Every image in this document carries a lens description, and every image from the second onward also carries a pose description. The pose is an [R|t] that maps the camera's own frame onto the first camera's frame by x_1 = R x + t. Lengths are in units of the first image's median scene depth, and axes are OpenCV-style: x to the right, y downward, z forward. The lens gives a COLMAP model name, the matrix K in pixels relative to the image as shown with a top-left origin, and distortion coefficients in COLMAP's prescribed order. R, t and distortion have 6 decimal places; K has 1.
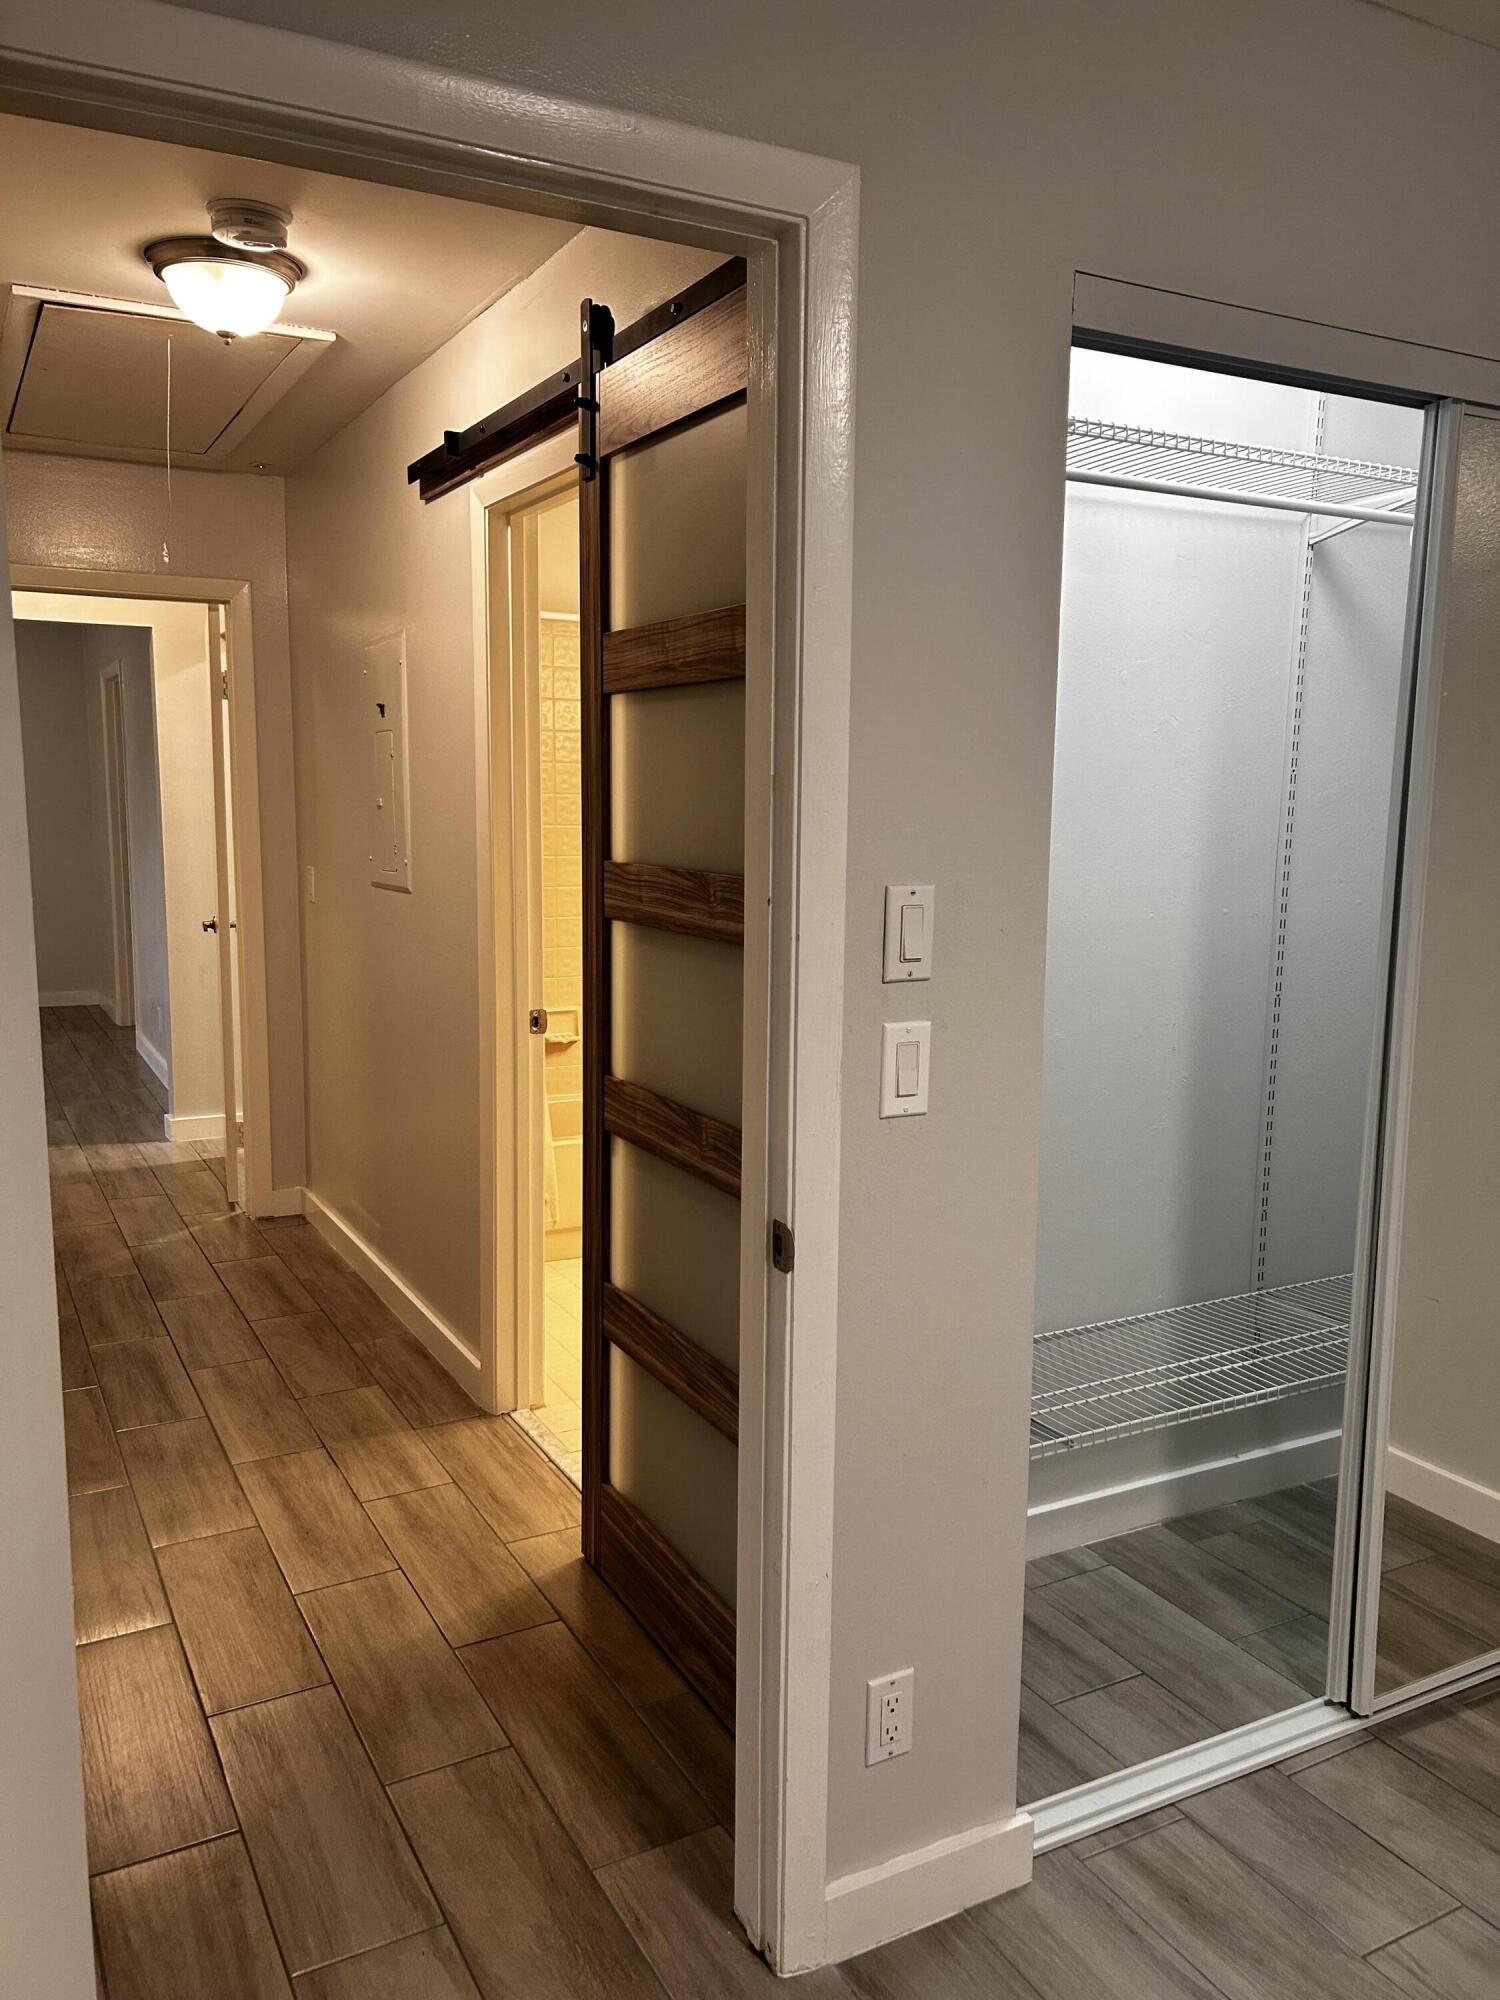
lens RADIAL K [[1499.4, 0, 746.6], [0, 1499.4, 1001.3], [0, 0, 1]] dist [0.057858, -0.056296]
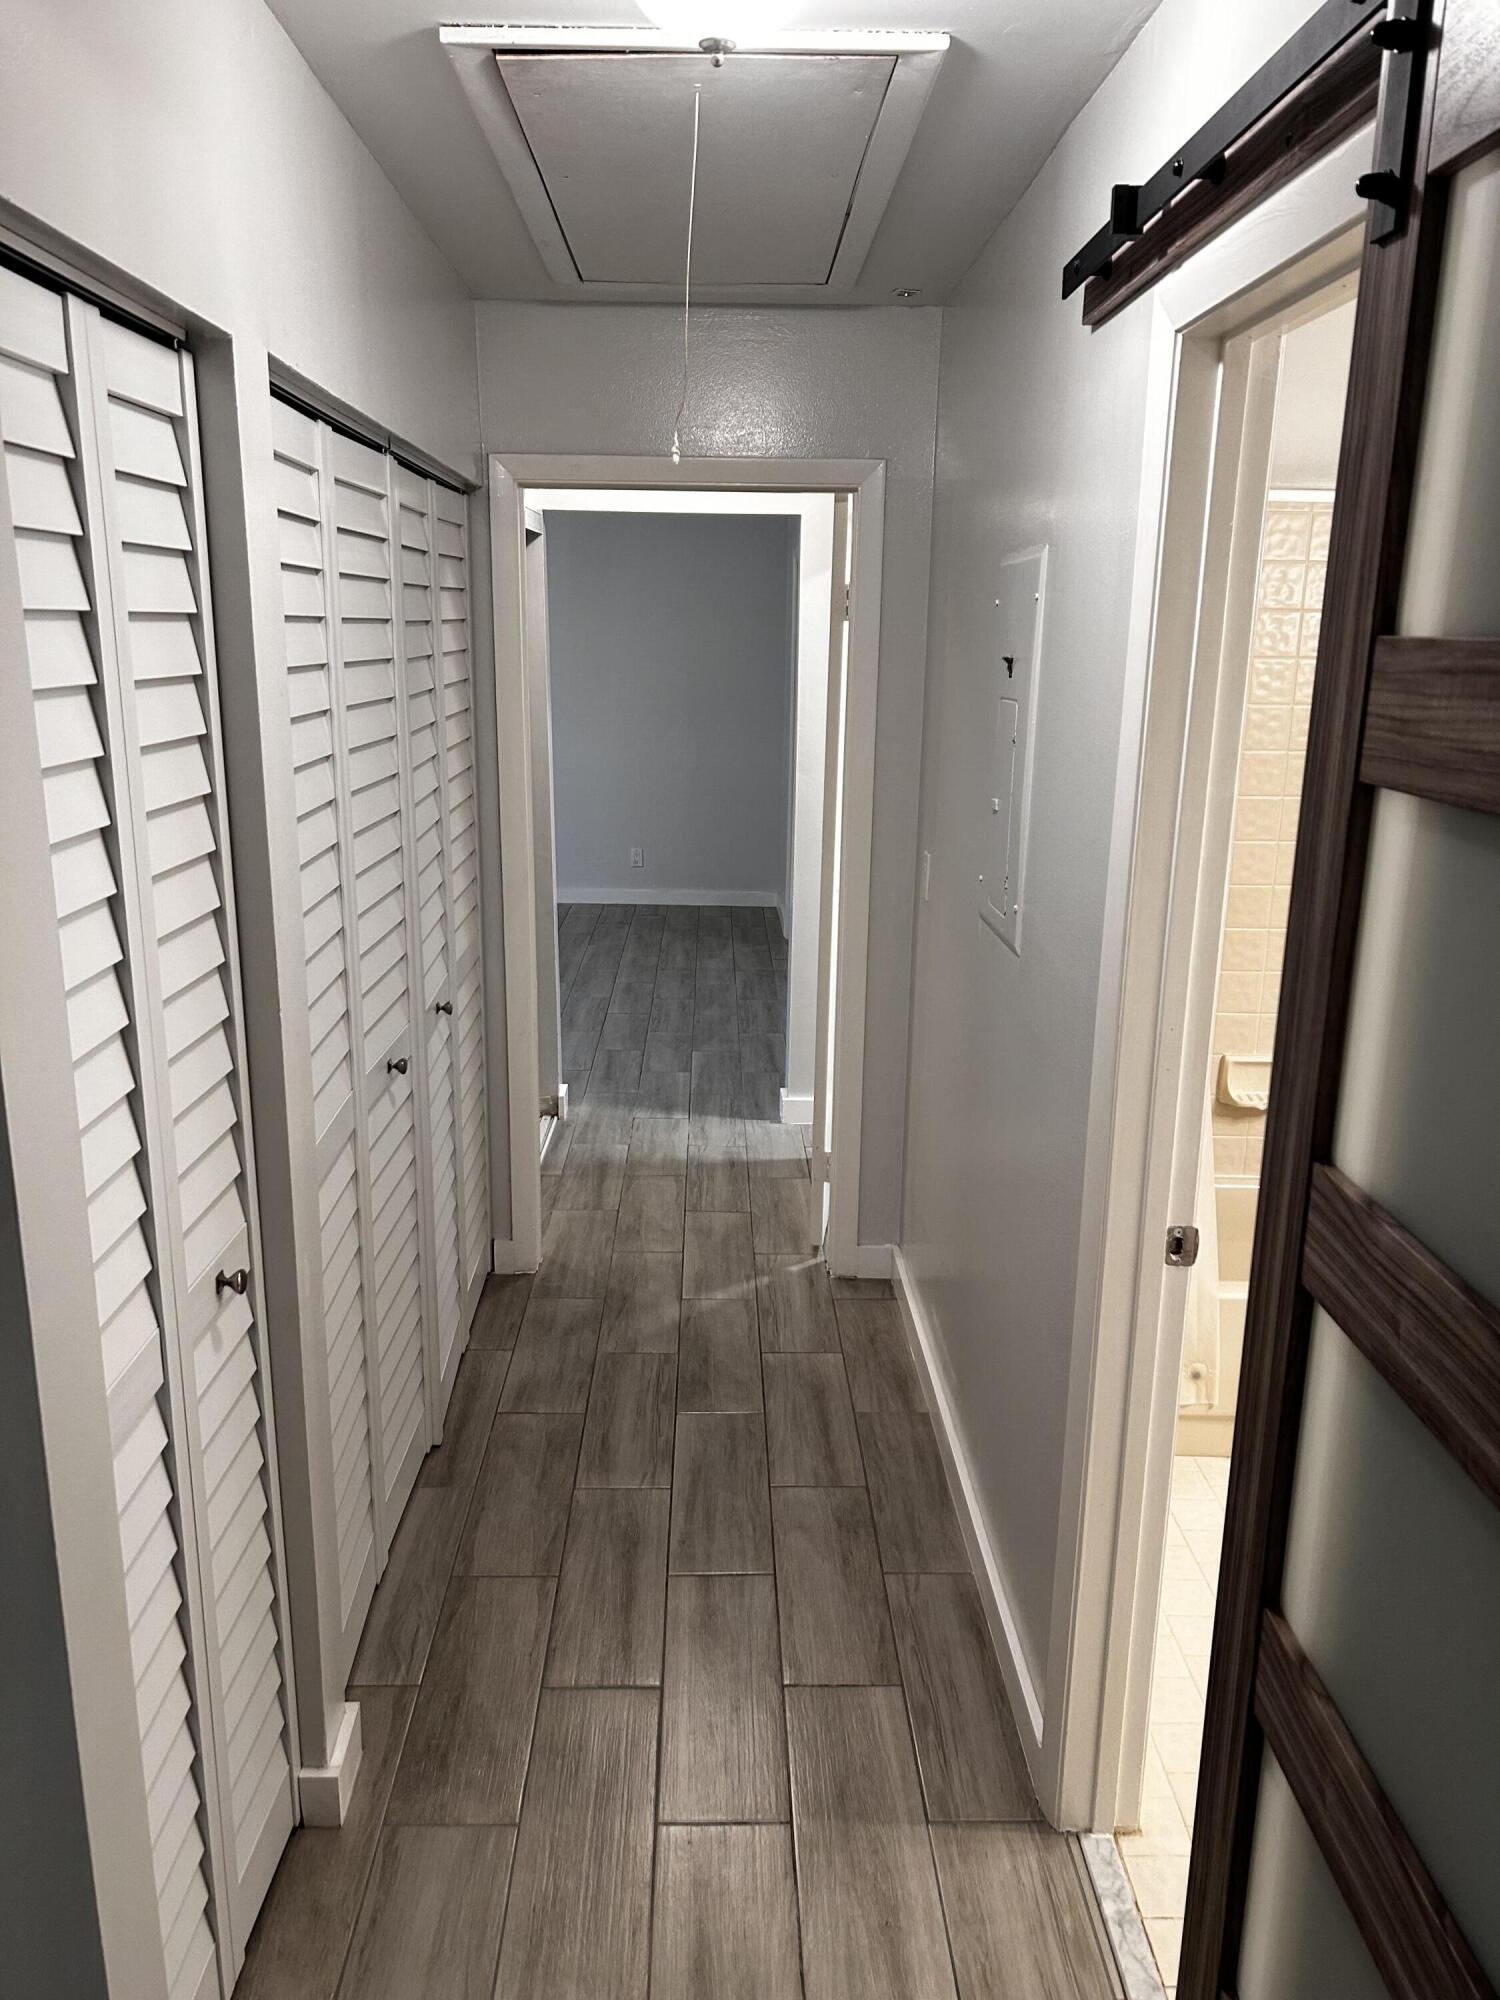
lens RADIAL K [[1499.4, 0, 746.7], [0, 1499.4, 1005.1], [0, 0, 1]] dist [0.057858, -0.056296]
pose [[0.886867, 0.116626, -0.447063, -0.037718], [-0.069803, 0.990332, 0.119878, -0.132593], [0.456721, -0.075110, 0.886433, 0.401802]]
